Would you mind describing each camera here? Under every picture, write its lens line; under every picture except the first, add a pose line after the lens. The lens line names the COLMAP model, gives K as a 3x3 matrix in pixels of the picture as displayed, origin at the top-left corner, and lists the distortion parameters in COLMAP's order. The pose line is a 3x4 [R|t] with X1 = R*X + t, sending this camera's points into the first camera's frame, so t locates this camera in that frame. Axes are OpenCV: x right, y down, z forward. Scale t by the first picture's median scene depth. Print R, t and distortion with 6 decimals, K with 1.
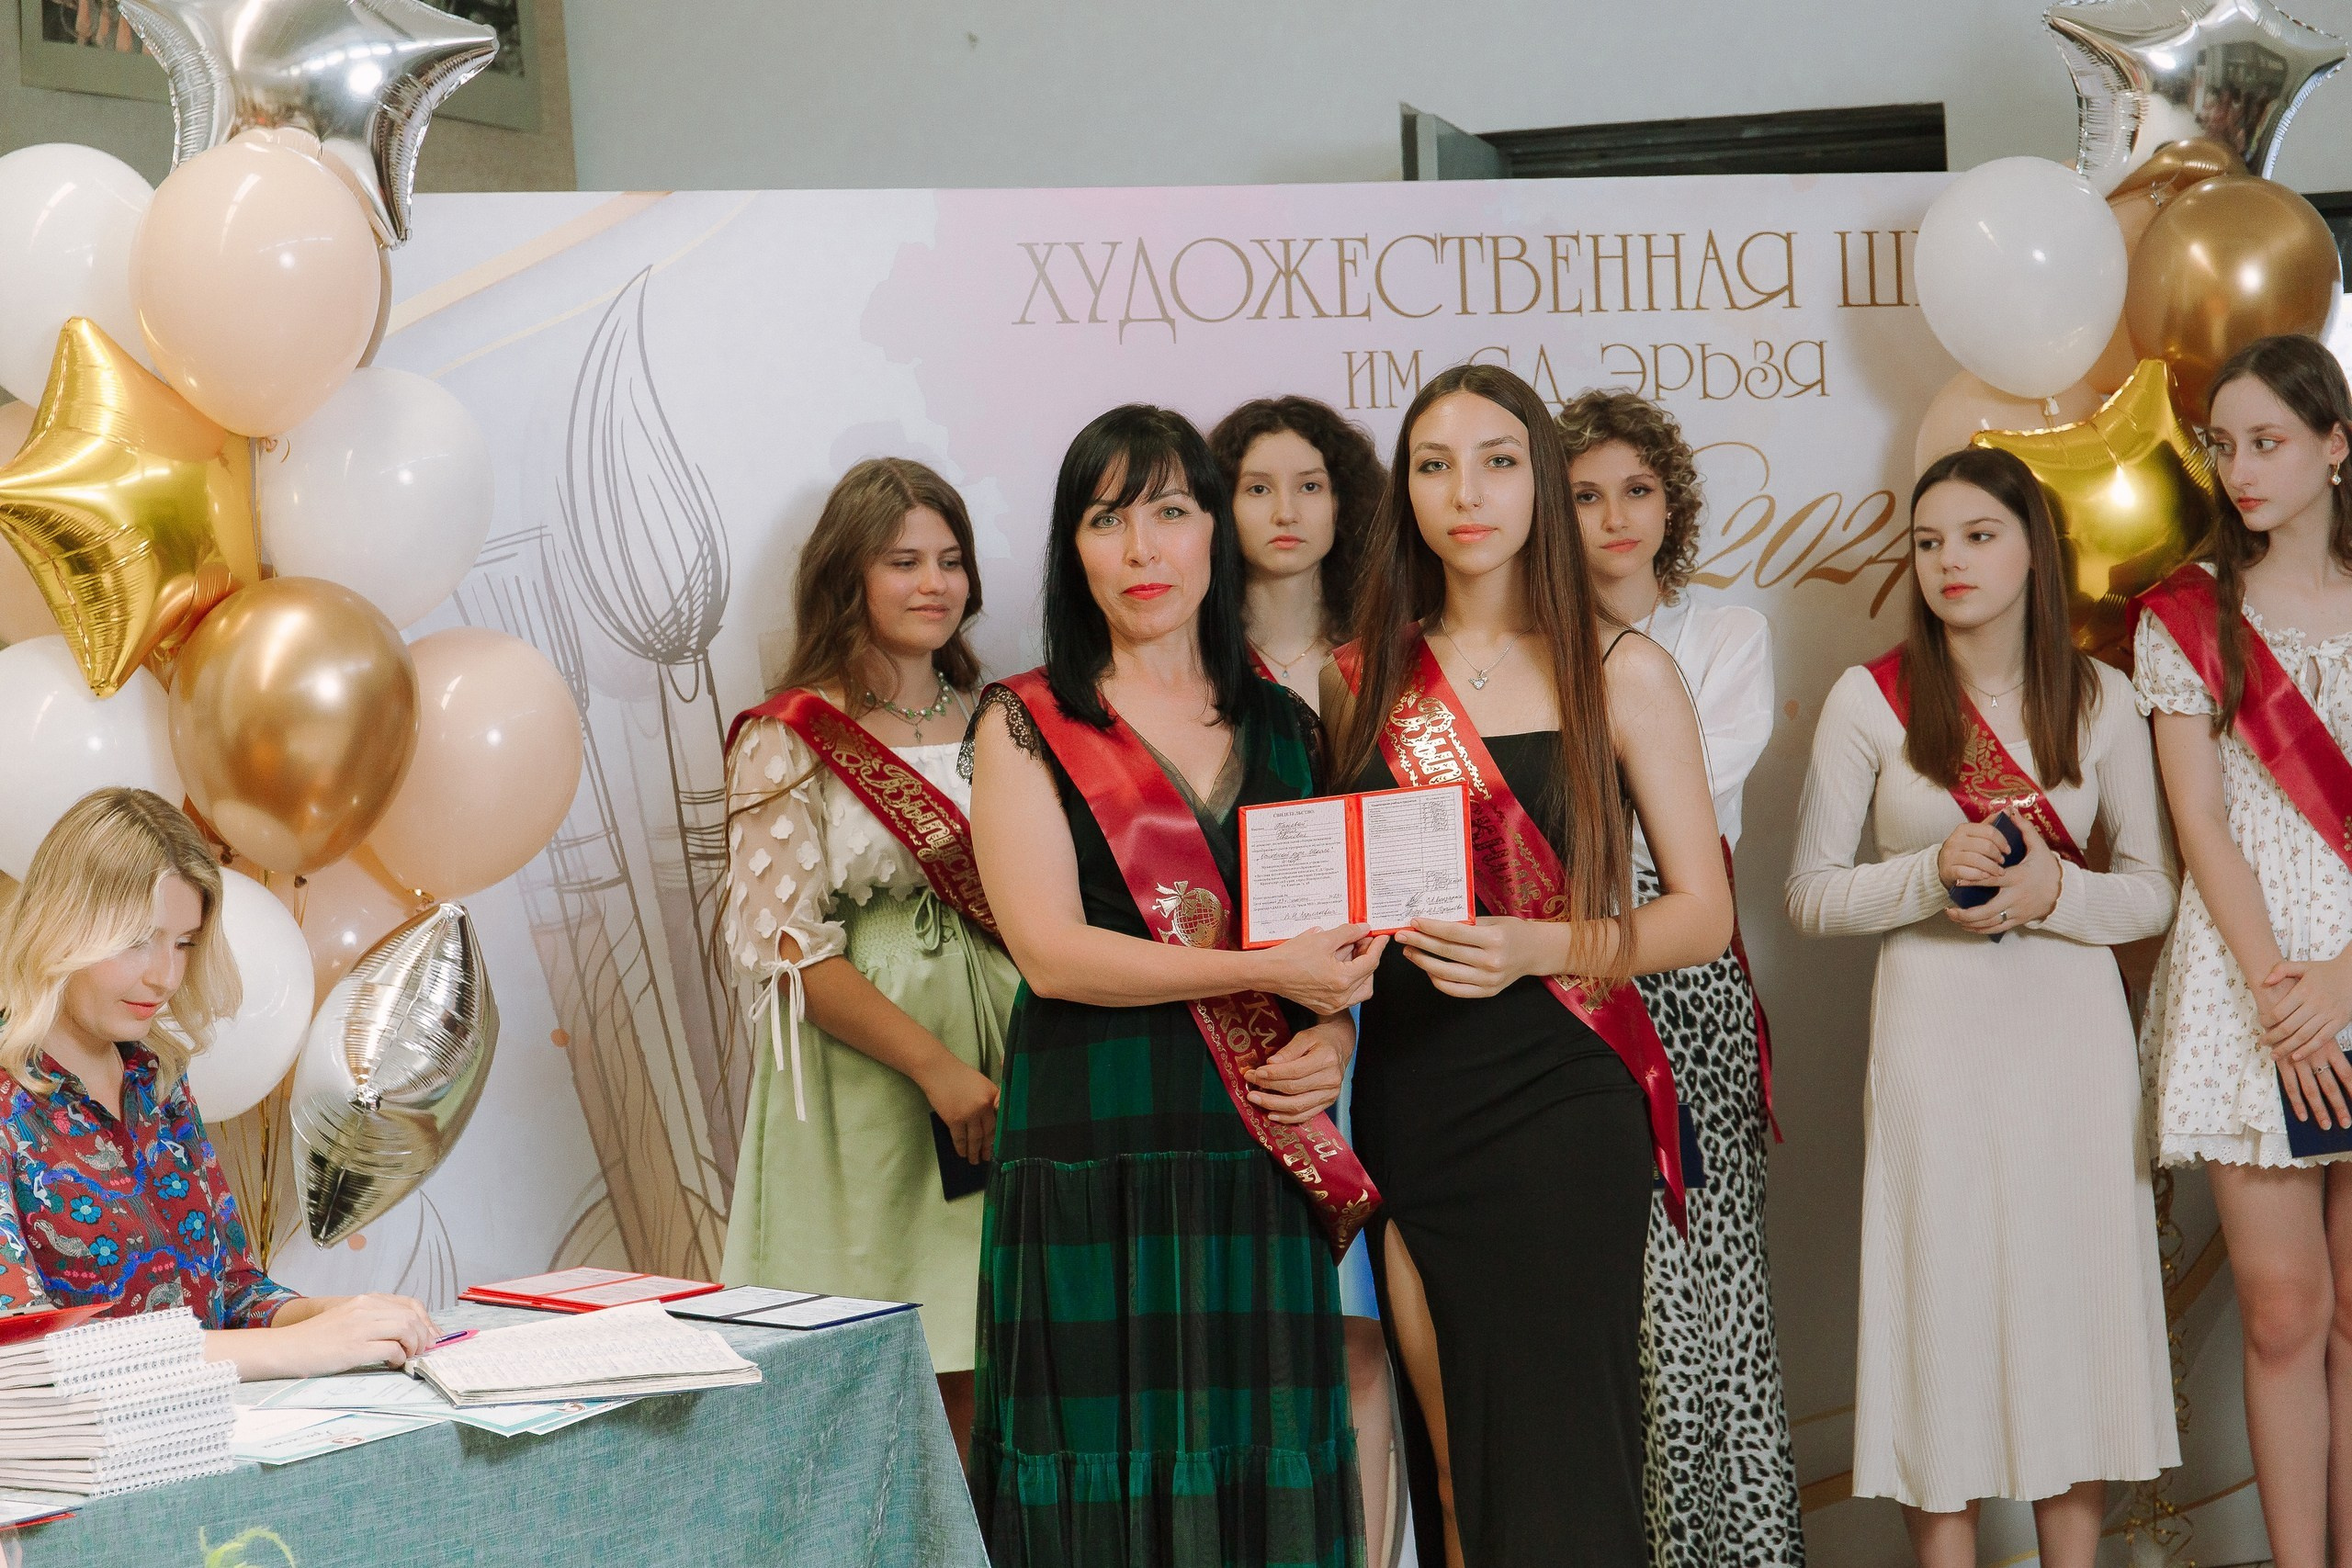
lens RADIAL K [[4724.8, 0, 1139.3], [0, 4724.8, 799.6], [0, 0, 1]] dist [-0.008477, -0.461395]
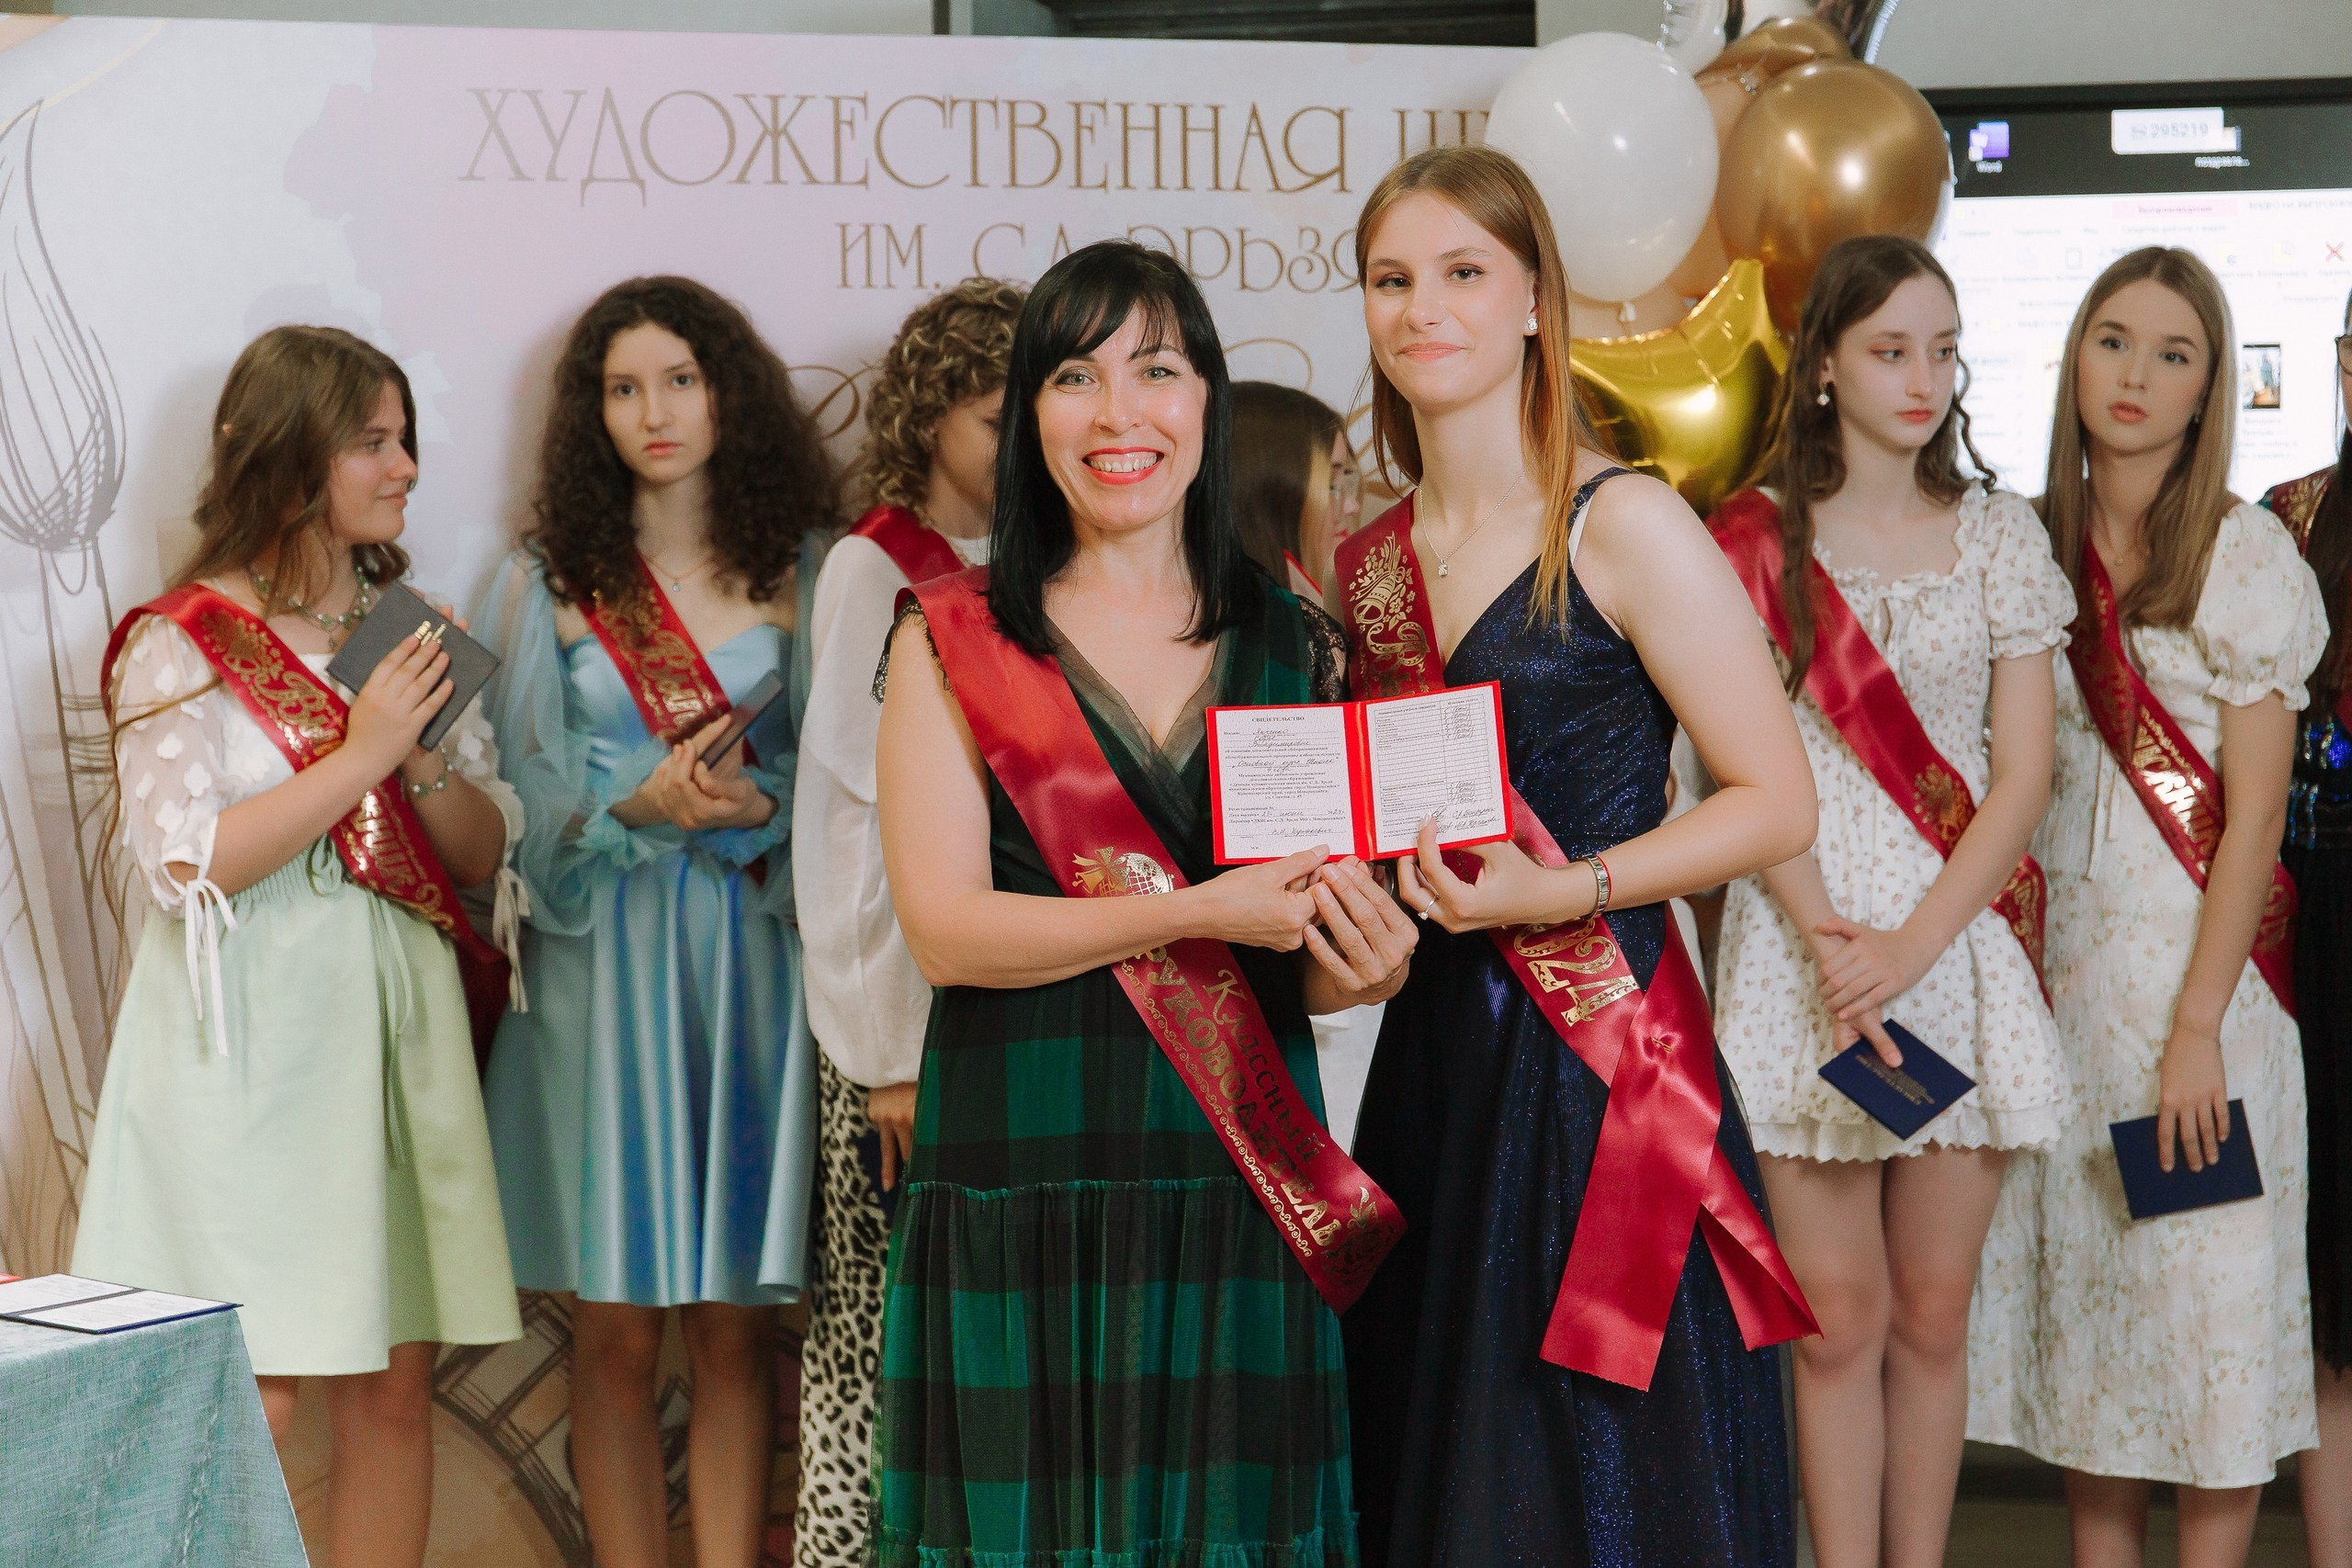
lens RADIAL K [[4708.4, 0, 1173.1], [0, 4708.4, 794.3], [0, 0, 1]] dist [-0.028089, -0.476759]
pose [[0.997375, 0.025169, 0.067896, 0.051289], [-0.026559, 0.999454, 0.019657, -0.006049], [-0.067364, -0.021408, 0.997499, 0.107882]]
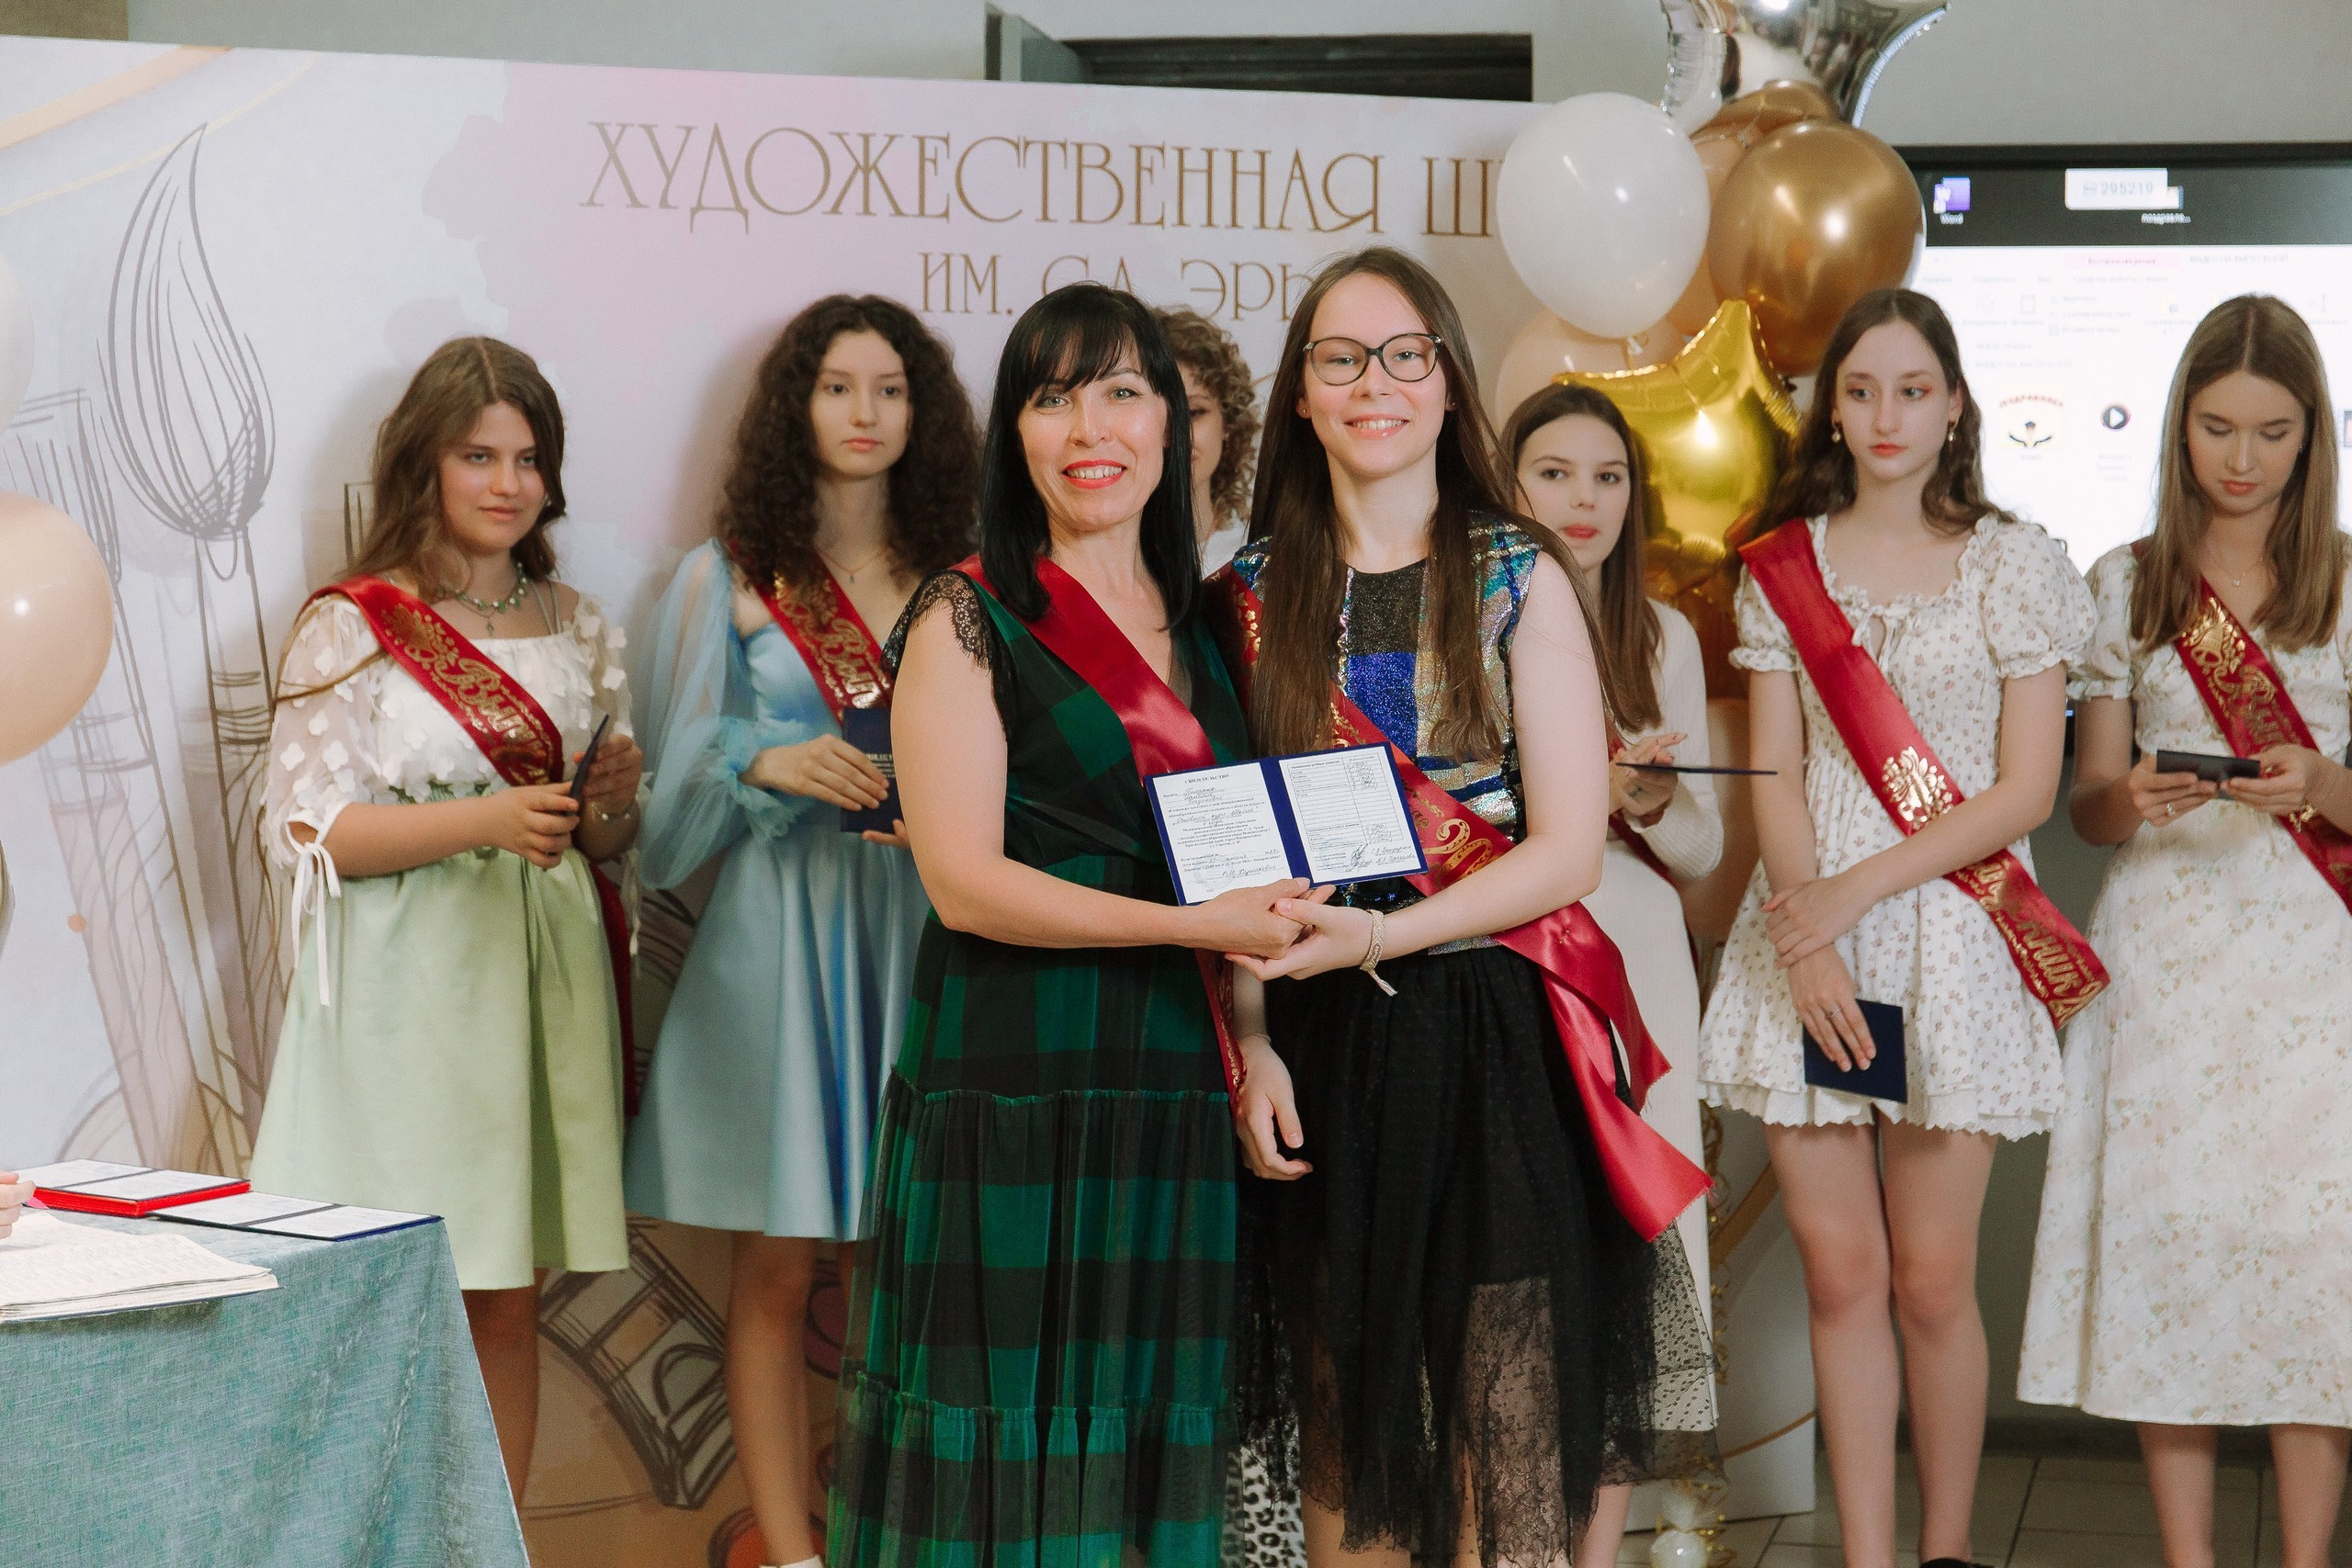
lens RADIAL K [[4736.2, 0, 1177.6], [0, 4736.2, 783.9], [0, 0, 1]] dist [-0.004960, -0.551320]
pose [[0.993274, 0.042005, 0.107898, -0.005078], [-0.043691, 0.998956, 0.013315, -0.000495], [-0.107226, -0.017940, 0.994073, 0.020568]]
